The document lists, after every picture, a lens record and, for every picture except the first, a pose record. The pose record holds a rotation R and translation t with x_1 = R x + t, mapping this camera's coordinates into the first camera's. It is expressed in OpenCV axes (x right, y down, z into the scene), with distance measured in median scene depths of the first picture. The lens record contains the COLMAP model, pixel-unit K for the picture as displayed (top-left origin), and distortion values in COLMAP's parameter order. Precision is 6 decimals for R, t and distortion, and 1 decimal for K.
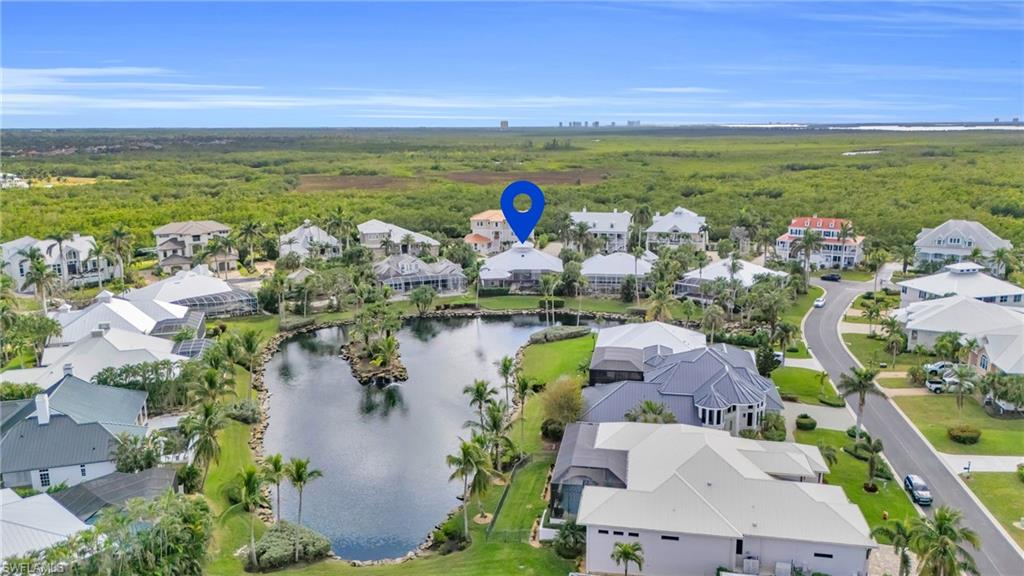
lens RADIAL K [[759.7, 0, 512.0], [0, 759.7, 288.0], [0, 0, 1]] dist [0.085123, -0.124968]
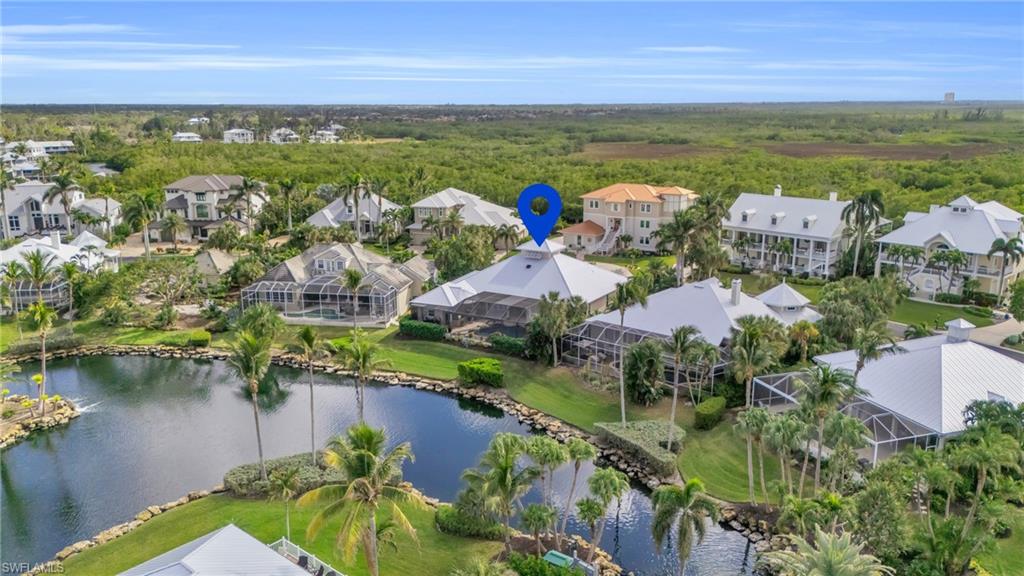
lens RADIAL K [[759.7, 0, 512.0], [0, 759.7, 288.0], [0, 0, 1]] dist [0.085123, -0.124968]
pose [[0.867103, 0.121254, -0.483146, 0.214569], [-0.106584, 0.992621, 0.057828, -0.046757], [0.486593, 0.001353, 0.873628, 0.436038]]
